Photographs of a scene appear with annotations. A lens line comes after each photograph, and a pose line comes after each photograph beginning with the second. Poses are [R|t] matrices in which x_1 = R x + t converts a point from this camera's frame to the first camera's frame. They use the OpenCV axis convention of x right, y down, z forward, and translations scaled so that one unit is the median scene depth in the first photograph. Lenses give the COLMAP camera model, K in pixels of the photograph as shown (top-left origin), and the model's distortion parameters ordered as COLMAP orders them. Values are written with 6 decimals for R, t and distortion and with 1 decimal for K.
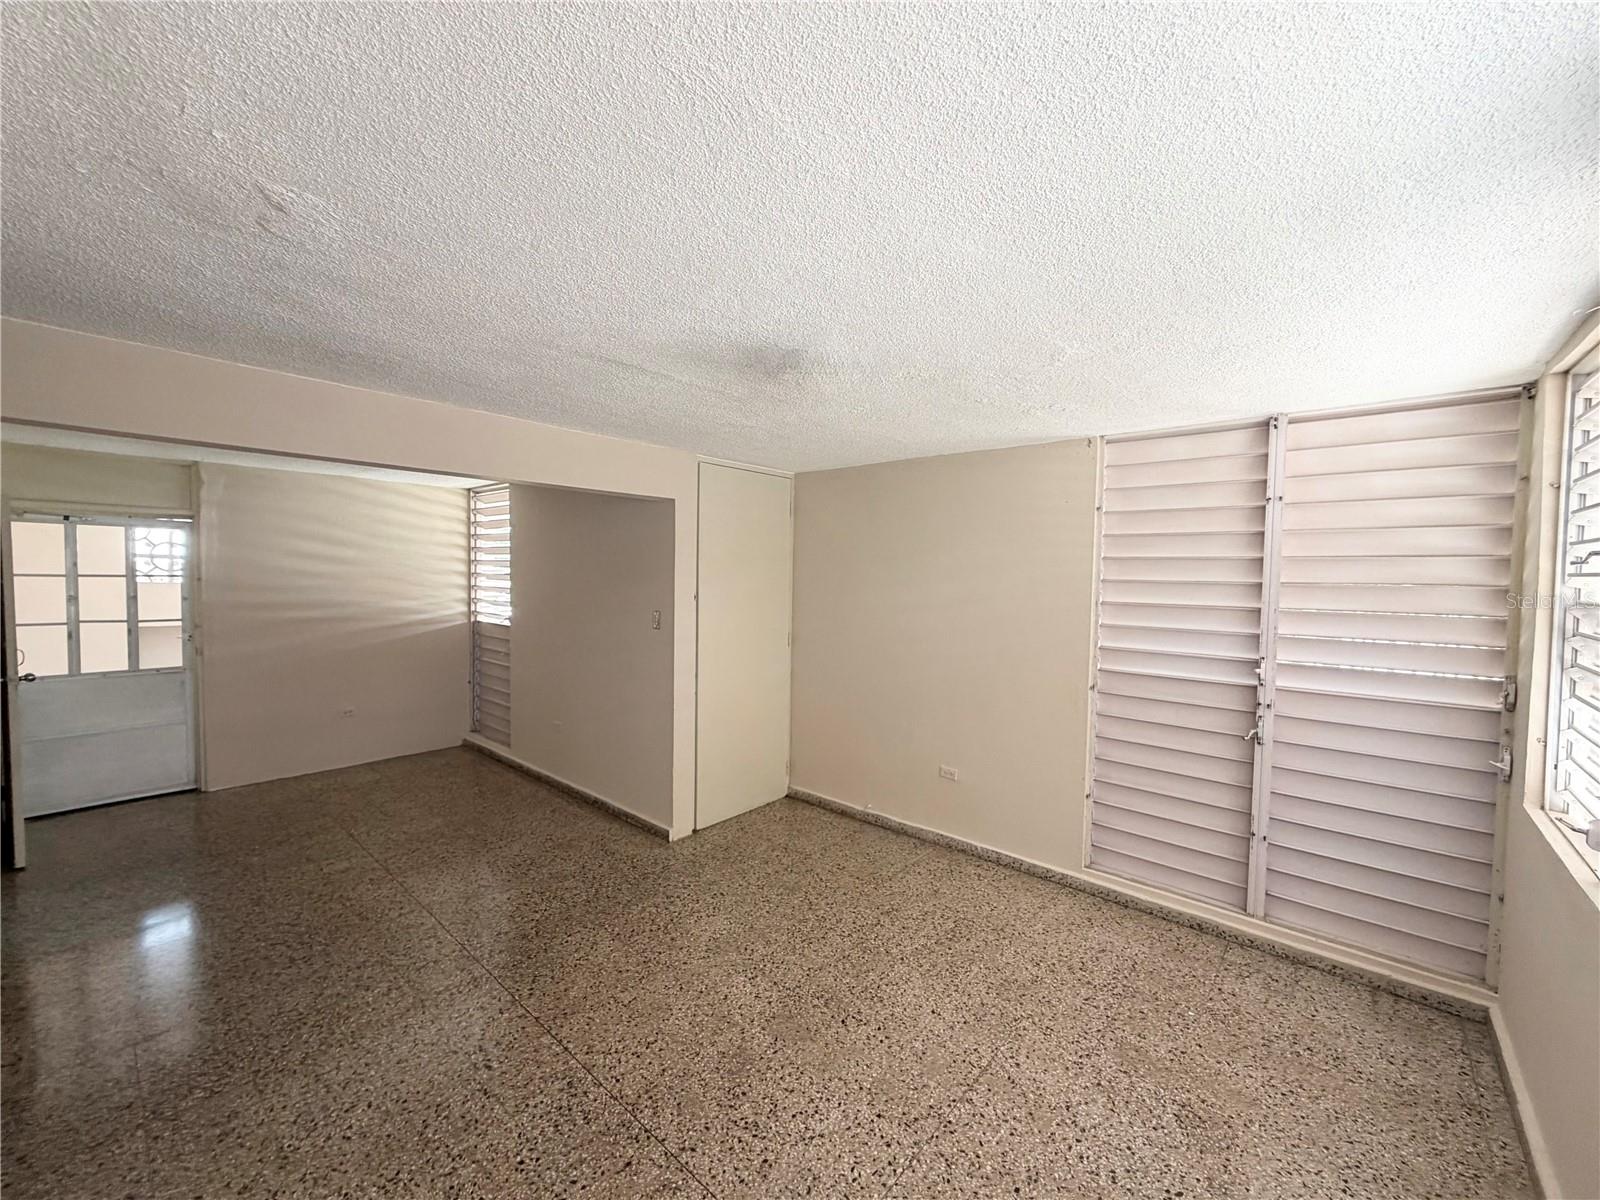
lens RADIAL K [[636.0, 0, 796.3], [0, 636.0, 599.6], [0, 0, 1]] dist [0.003377, 0.000424]
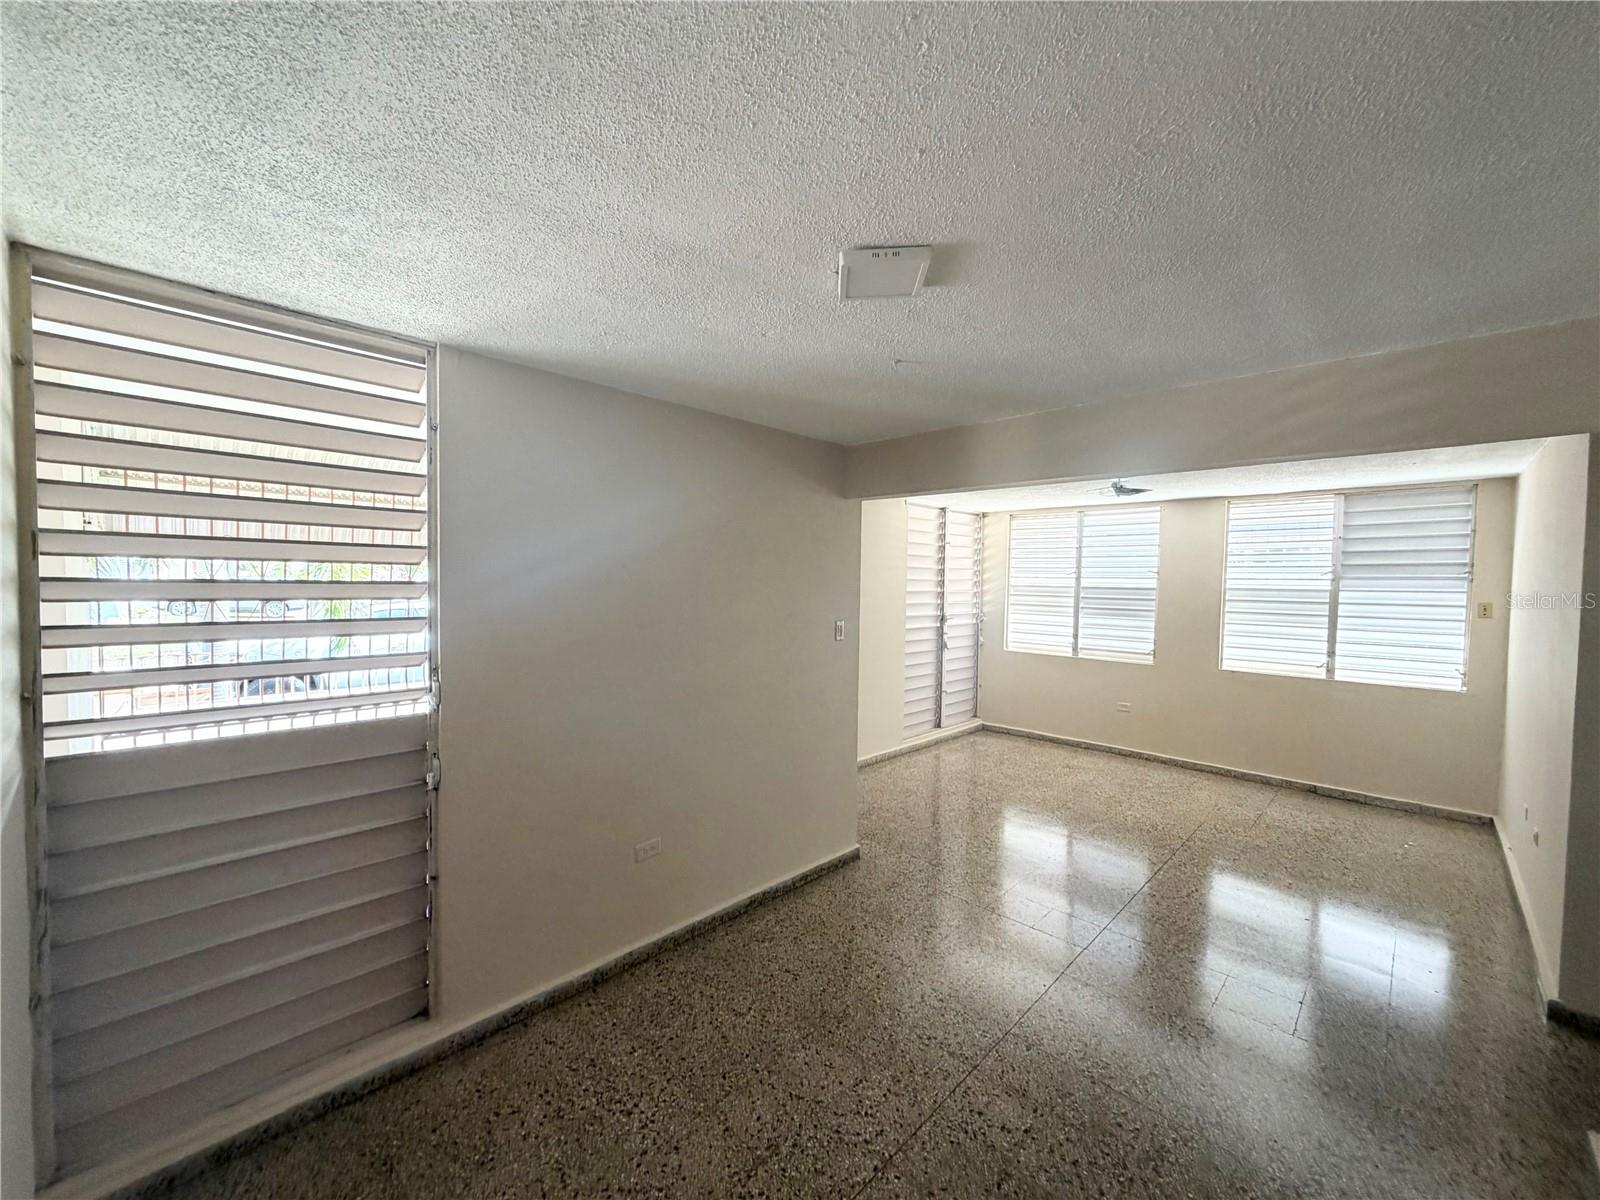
lens RADIAL K [[636.0, 0, 796.3], [0, 636.0, 599.6], [0, 0, 1]] dist [0.003377, 0.000424]
pose [[0.051387, -0.048610, 0.997495, -1.207909], [0.025976, 0.998542, 0.047323, -0.060424], [-0.998341, 0.023479, 0.052575, 1.094115]]
